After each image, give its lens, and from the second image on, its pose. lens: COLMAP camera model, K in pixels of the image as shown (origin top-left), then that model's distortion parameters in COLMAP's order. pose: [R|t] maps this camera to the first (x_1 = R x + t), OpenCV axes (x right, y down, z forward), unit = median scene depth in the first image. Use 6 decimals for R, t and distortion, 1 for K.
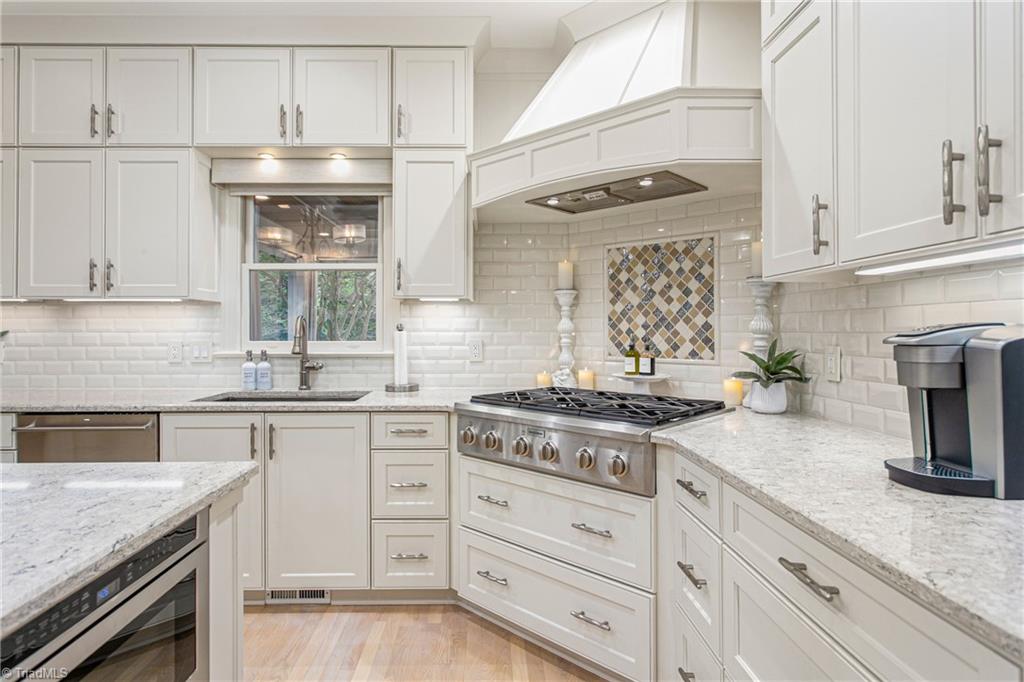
lens RADIAL K [[581.3, 0, 500.6], [0, 581.3, 322.3], [0, 0, 1]] dist [-0.005200, -0.000540]
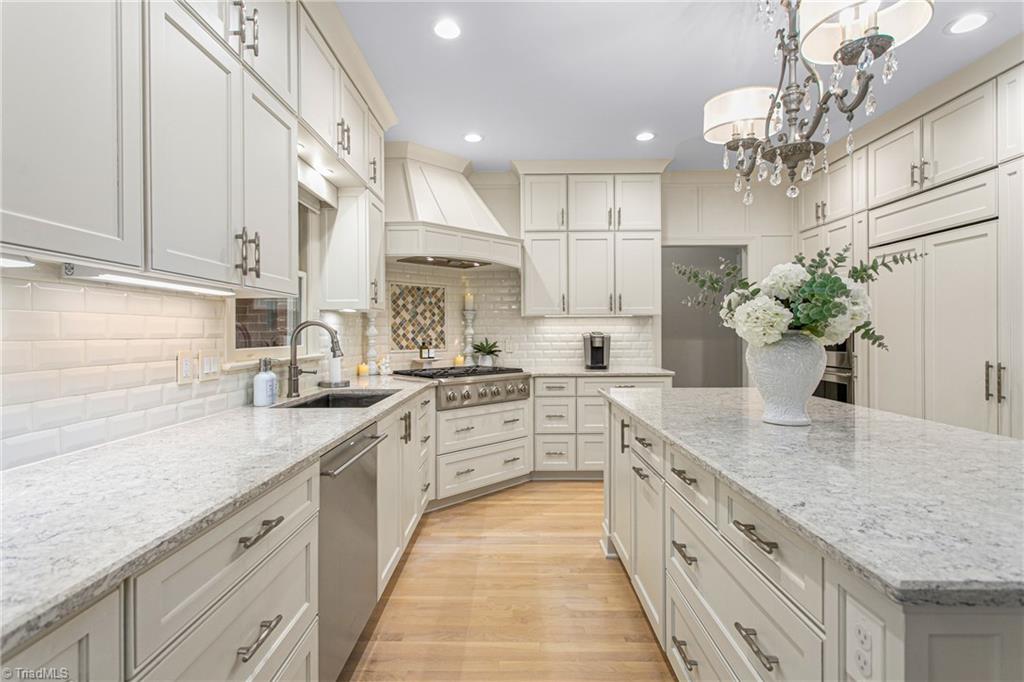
lens RADIAL K [[494.3, 0, 511.6], [0, 494.3, 336.7], [0, 0, 1]] dist [0.000308, 0.001828]
pose [[0.024396, -0.006273, 0.999683, -1.270494], [-0.002930, 0.999976, 0.006346, 0.010821], [-0.999698, -0.003084, 0.024377, 0.678887]]
